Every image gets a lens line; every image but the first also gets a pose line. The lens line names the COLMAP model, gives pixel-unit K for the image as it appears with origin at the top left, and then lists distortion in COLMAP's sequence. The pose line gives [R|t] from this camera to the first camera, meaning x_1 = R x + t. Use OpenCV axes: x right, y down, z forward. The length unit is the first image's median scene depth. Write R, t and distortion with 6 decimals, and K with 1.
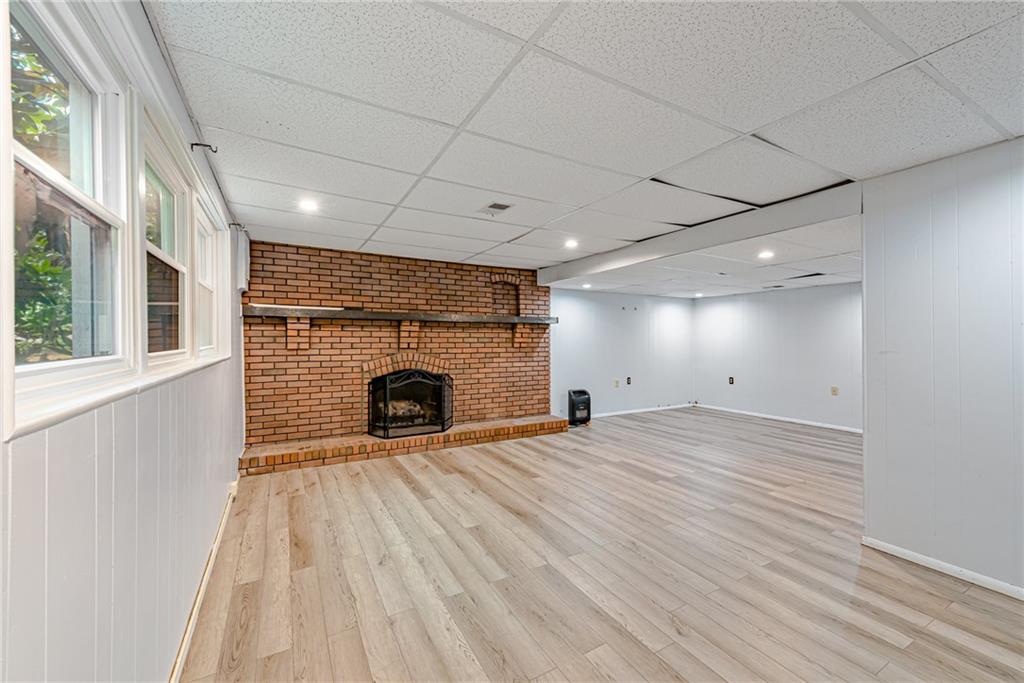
lens RADIAL K [[405.9, 0, 512.0], [0, 405.9, 342.7], [0, 0, 1]] dist [0.019623, -0.004684]
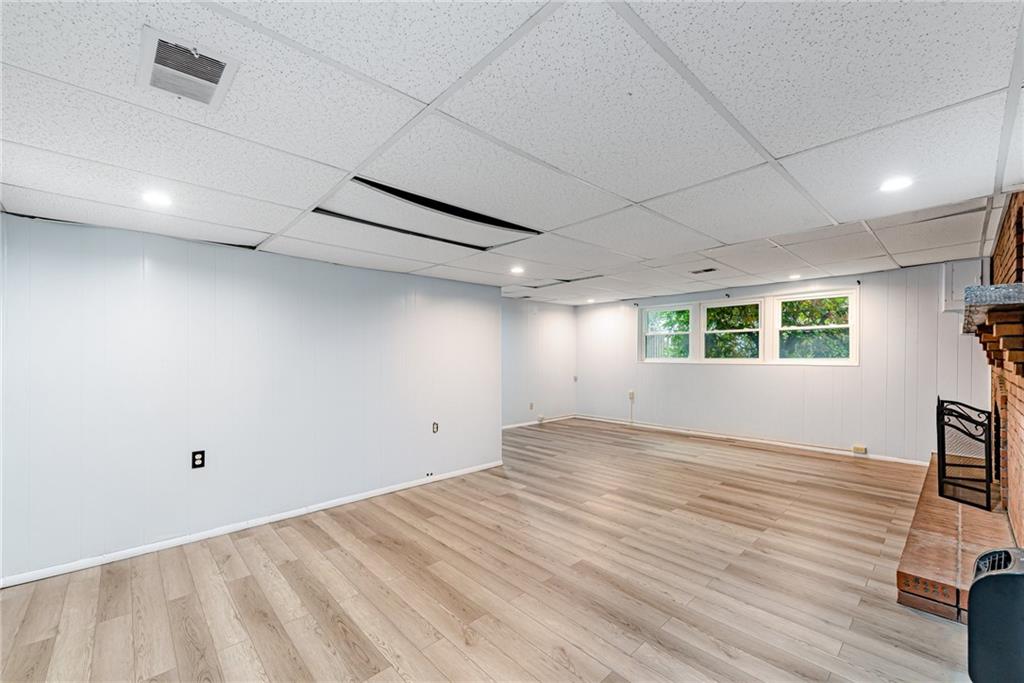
lens RADIAL K [[405.9, 0, 512.0], [0, 405.9, 342.7], [0, 0, 1]] dist [0.019623, -0.004684]
pose [[-0.972186, -0.004898, -0.234159, 0.745626], [-0.000264, 0.999804, -0.019819, -0.016345], [0.234210, -0.019206, -0.971996, 1.685778]]
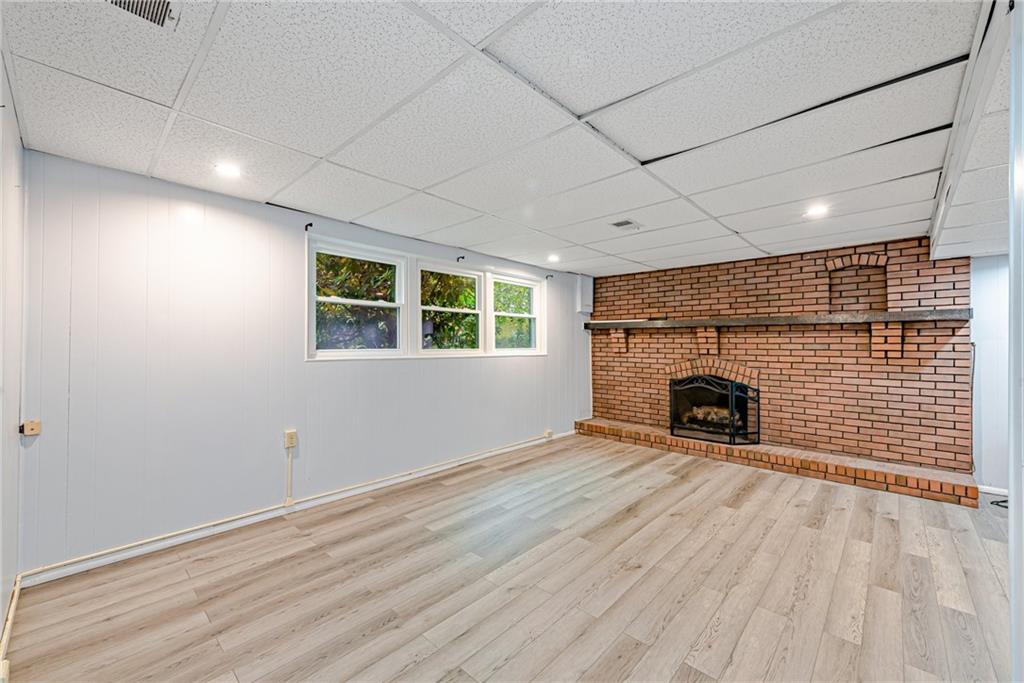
lens RADIAL K [[405.9, 0, 512.0], [0, 405.9, 342.7], [0, 0, 1]] dist [0.019623, -0.004684]
pose [[0.299823, -0.005872, -0.953977, 0.645532], [-0.014010, 0.999846, -0.010557, 0.003317], [0.953892, 0.016530, 0.299694, 0.267796]]
